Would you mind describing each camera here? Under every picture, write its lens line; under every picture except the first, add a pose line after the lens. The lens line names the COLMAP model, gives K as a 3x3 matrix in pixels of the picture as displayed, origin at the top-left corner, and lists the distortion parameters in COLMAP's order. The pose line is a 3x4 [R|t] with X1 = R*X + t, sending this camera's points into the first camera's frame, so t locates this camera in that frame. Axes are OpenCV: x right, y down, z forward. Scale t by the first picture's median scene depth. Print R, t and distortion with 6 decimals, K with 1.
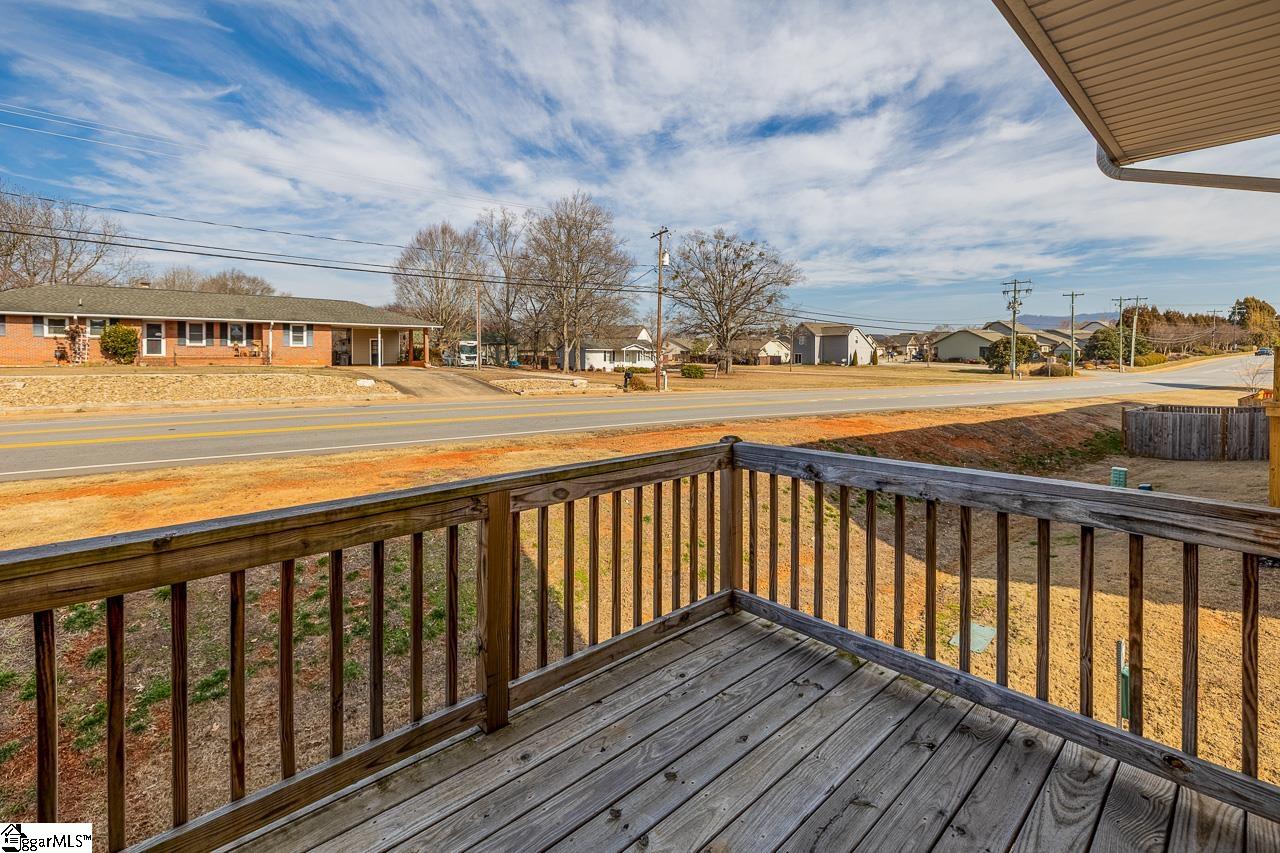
lens RADIAL K [[564.0, 0, 630.5], [0, 564.0, 361.9], [0, 0, 1]] dist [-0.005307, 0.000088]
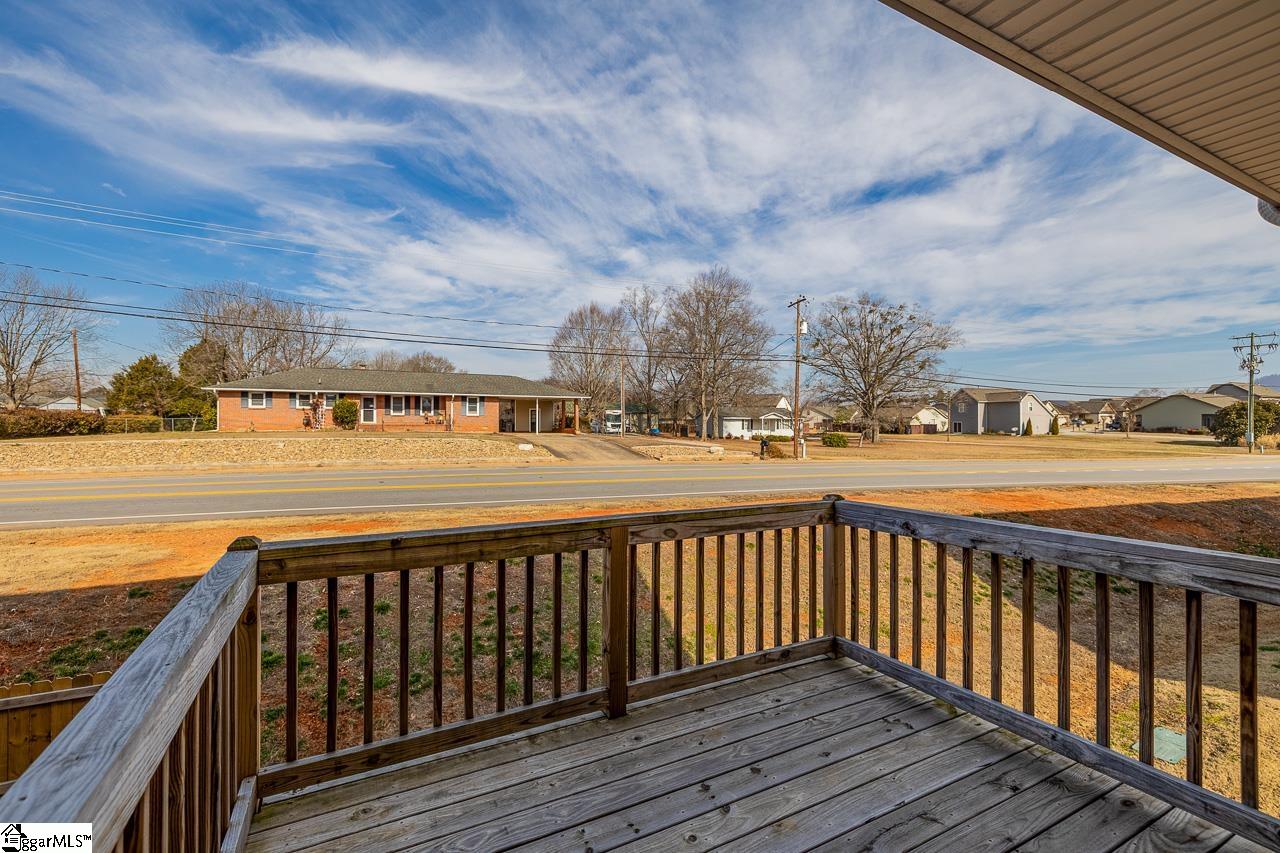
lens RADIAL K [[564.0, 0, 640.7], [0, 564.0, 425.4], [0, 0, 1]] dist [-0.005307, 0.000088]
pose [[0.971112, 0.000250, -0.238622, 0.058471], [-0.002722, 0.999946, -0.010030, 0.007913], [0.238607, 0.010390, 0.971061, -0.111498]]
